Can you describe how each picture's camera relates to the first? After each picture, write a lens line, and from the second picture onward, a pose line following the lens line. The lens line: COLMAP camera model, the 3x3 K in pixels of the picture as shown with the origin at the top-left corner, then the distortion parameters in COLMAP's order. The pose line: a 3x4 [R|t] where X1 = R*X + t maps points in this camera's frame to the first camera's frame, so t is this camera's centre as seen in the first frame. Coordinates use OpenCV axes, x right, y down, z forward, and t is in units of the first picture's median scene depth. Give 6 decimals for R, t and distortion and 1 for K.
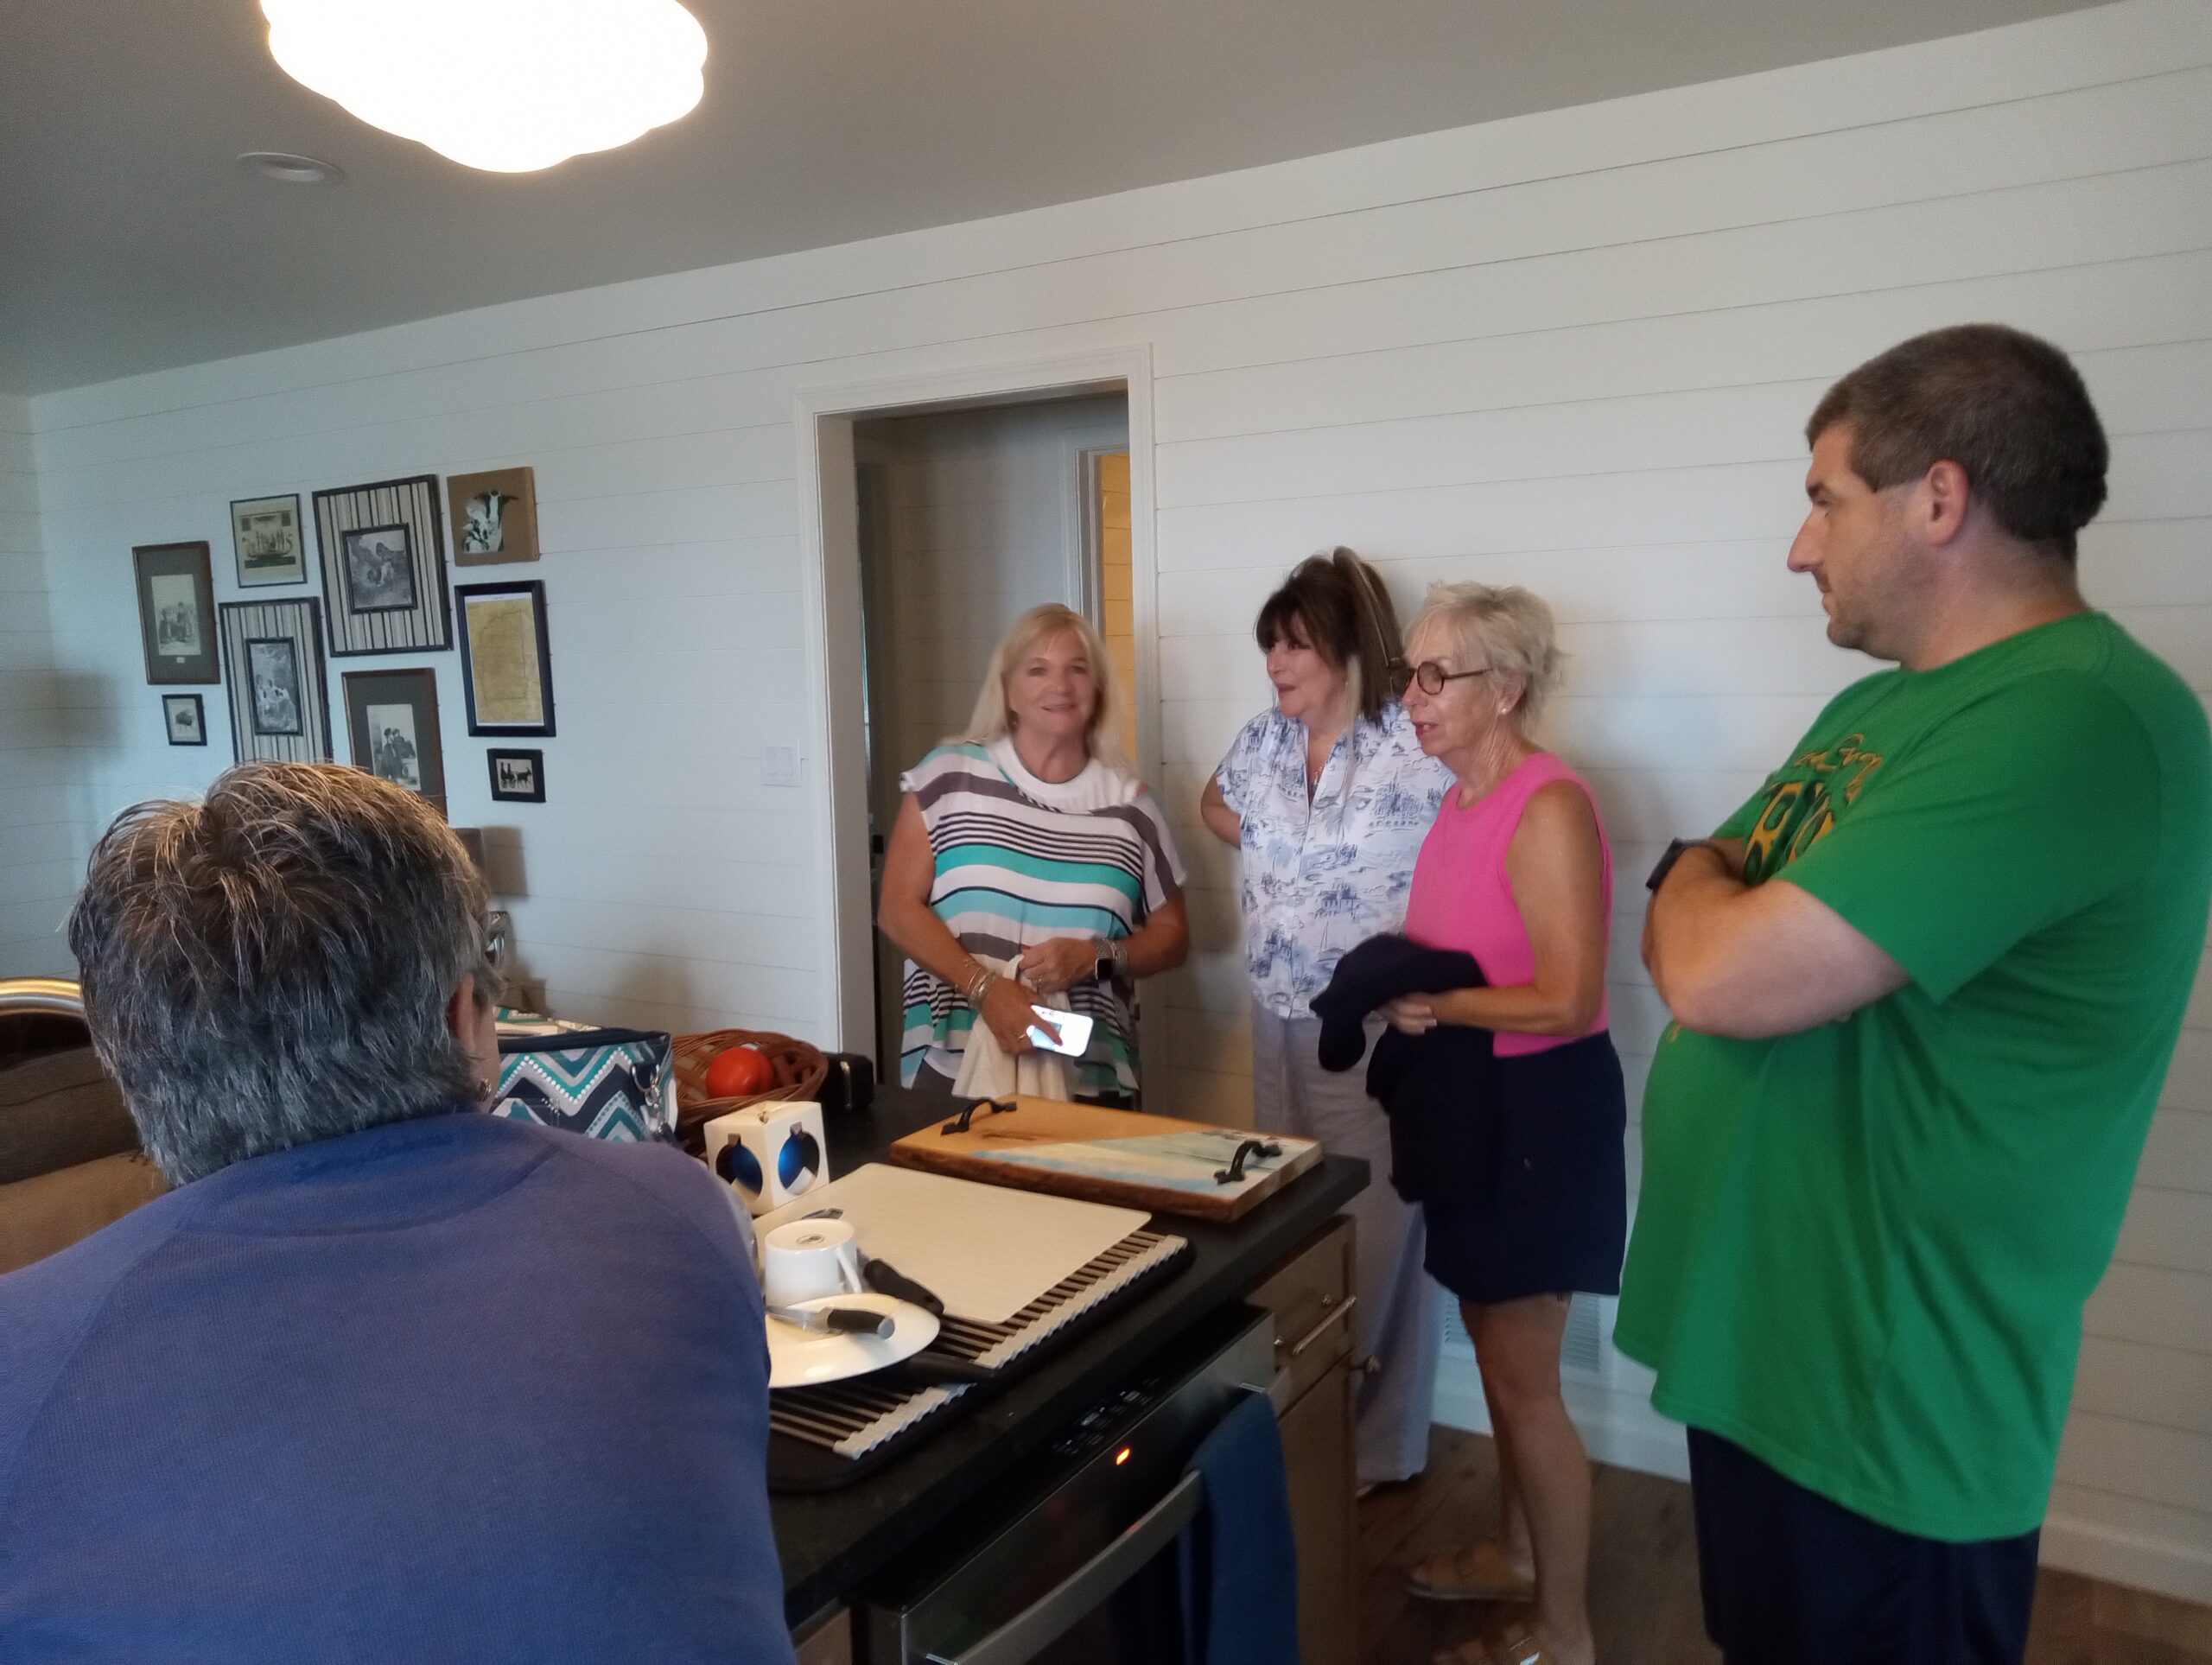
lens RADIAL K [[1809.4, 0, 1115.4], [0, 1809.4, 867.7], [0, 0, 1]] dist [-0.003012, -0.006804]
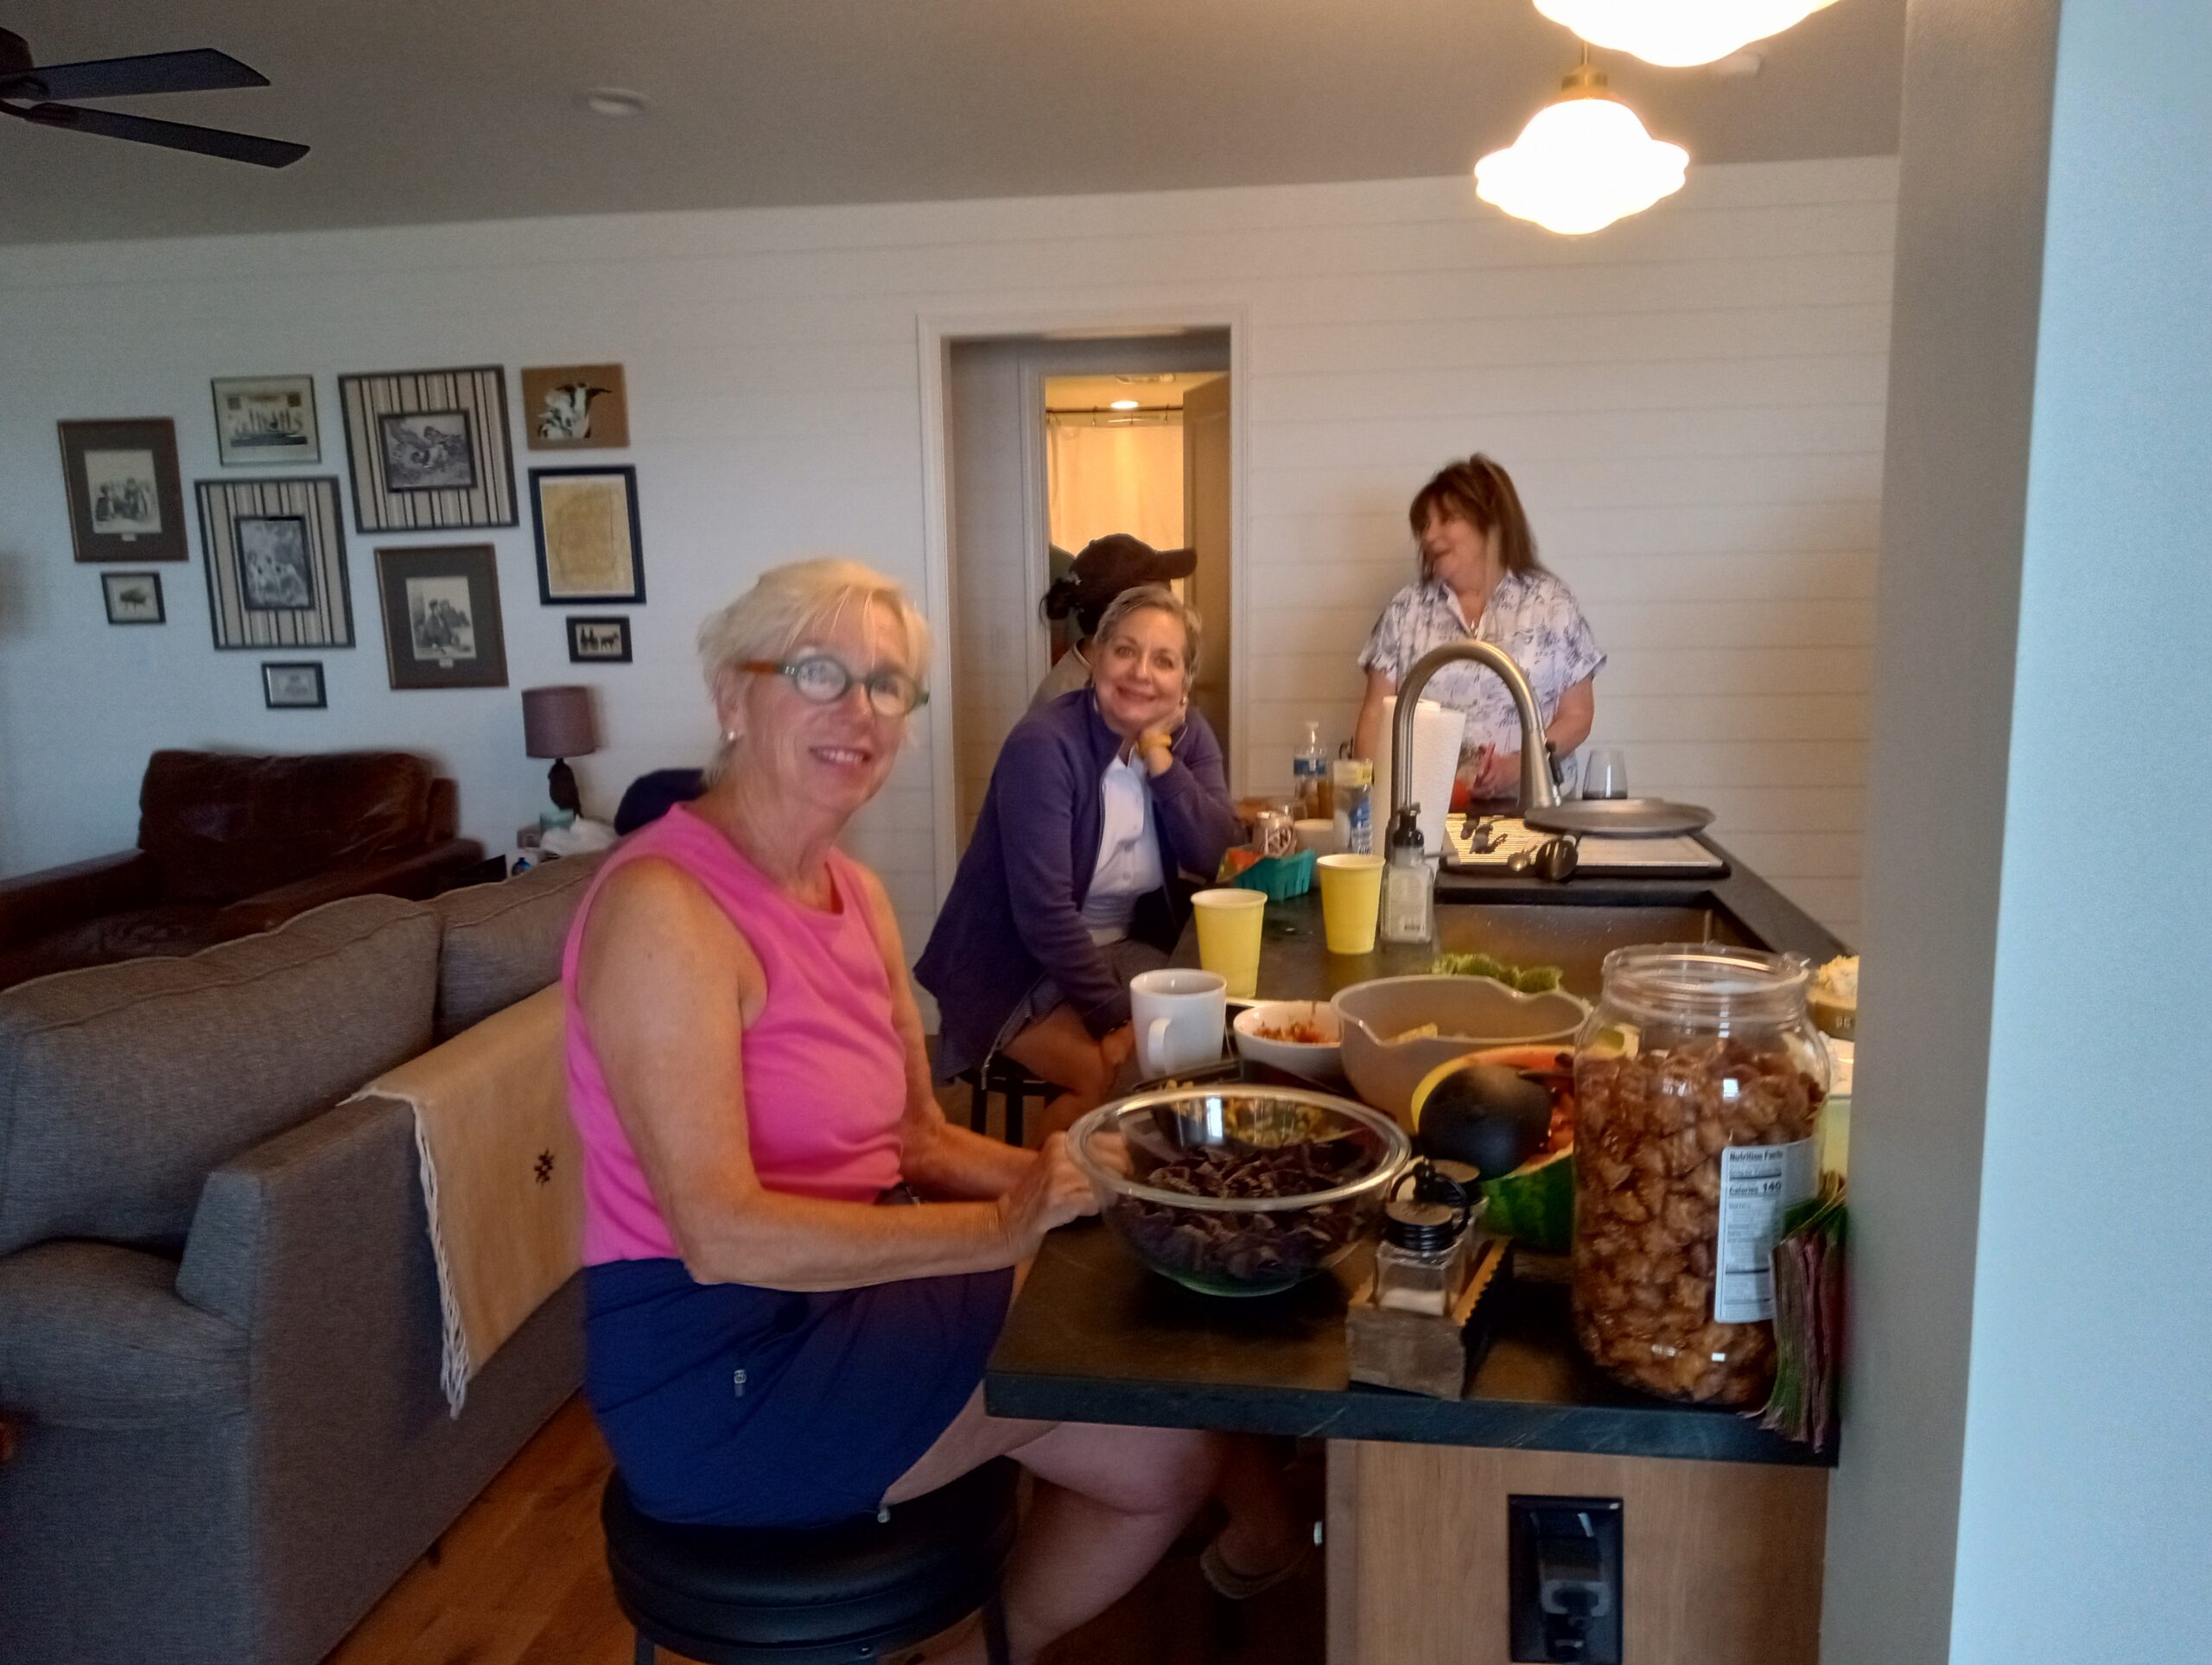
lens RADIAL K [[1809.4, 0, 1115.4], [0, 1809.4, 867.7], [0, 0, 1]] dist [-0.003012, -0.006804]
pose [[0.903860, -0.067257, 0.422509, -0.508397], [0.049037, 0.997344, 0.053858, 0.044269], [-0.425009, -0.027962, 0.904757, -0.154631]]
